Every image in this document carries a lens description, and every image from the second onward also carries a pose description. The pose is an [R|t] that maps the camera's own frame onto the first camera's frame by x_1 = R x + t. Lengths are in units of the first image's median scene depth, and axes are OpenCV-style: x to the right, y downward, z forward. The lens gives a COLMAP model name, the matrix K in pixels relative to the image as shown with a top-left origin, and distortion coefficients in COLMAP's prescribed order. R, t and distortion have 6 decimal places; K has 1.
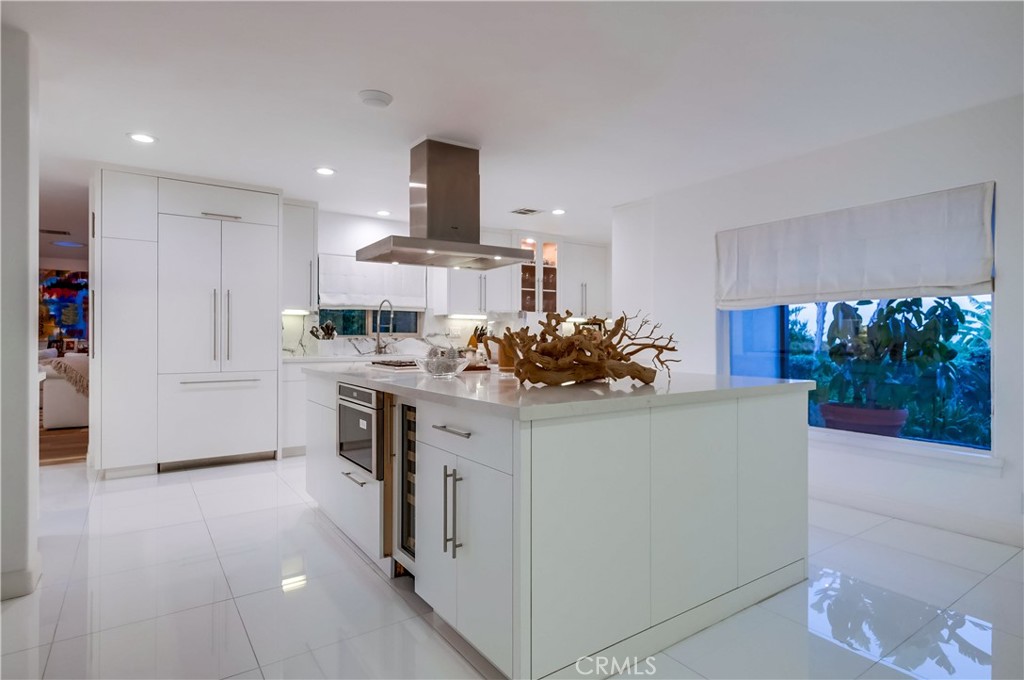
lens RADIAL K [[536.0, 0, 512.0], [0, 536.0, 333.2], [0, 0, 1]] dist [0.002236, 0.000059]
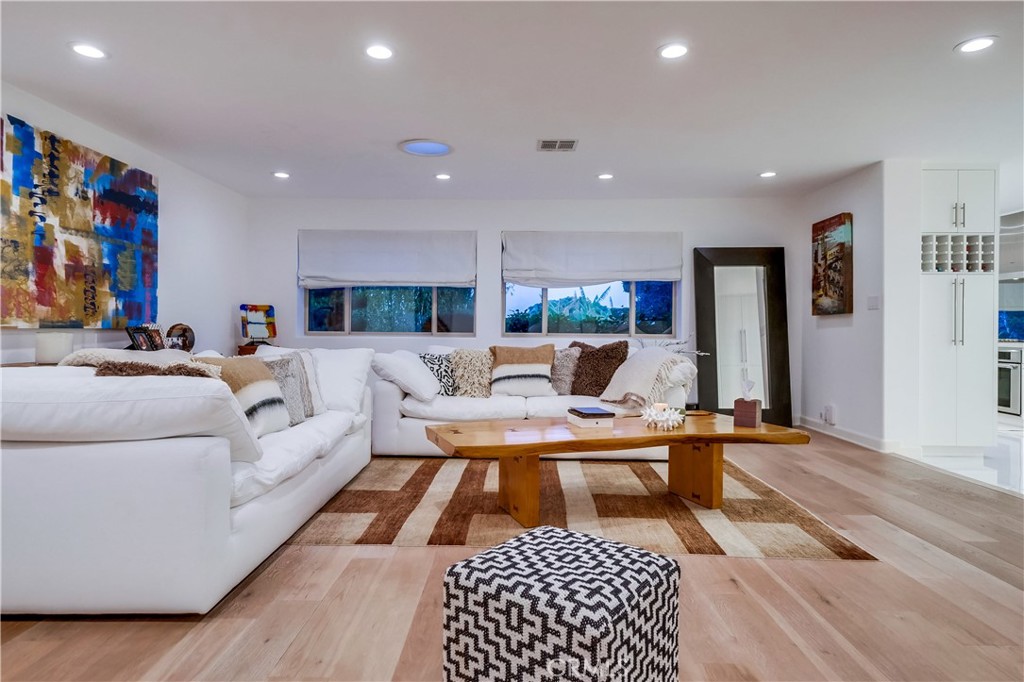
lens RADIAL K [[606.5, 0, 511.6], [0, 606.5, 327.5], [0, 0, 1]] dist [0.000423, 0.000432]
pose [[0.581184, -0.002865, 0.813767, -1.051969], [-0.003259, 0.999978, 0.005848, 0.009378], [-0.813766, -0.006051, 0.581161, 0.477979]]
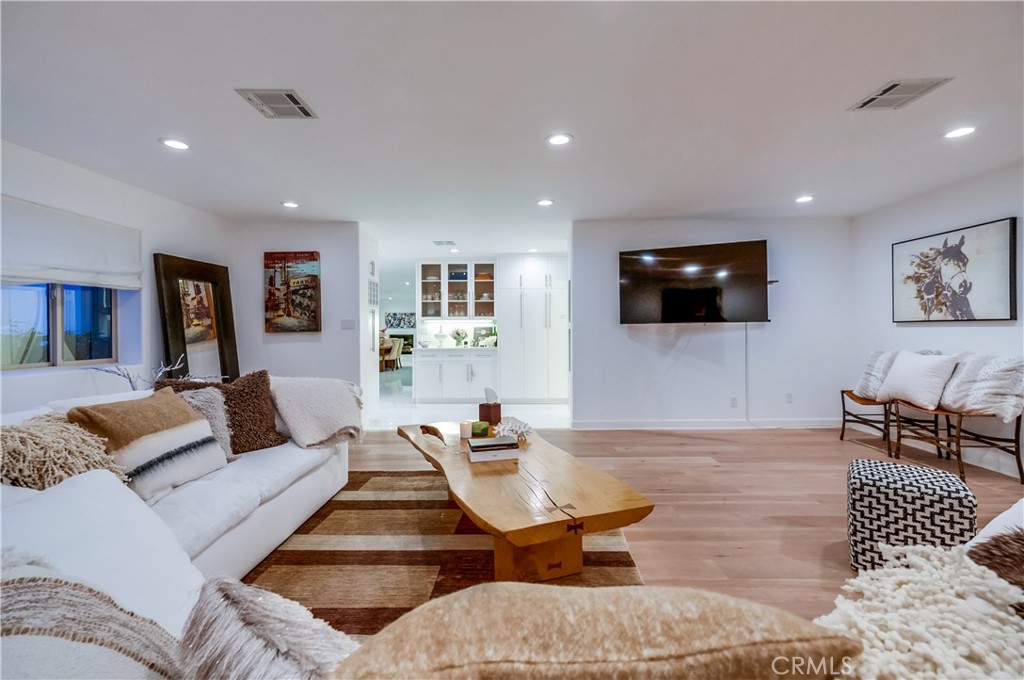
lens RADIAL K [[436.0, 0, 511.2], [0, 436.0, 327.5], [0, 0, 1]] dist [0.020163, 0.000047]
pose [[-0.811667, 0.001645, 0.584119, -0.881219], [0.001101, 0.999999, -0.001286, -0.006767], [-0.584120, -0.000401, -0.811667, 0.872990]]
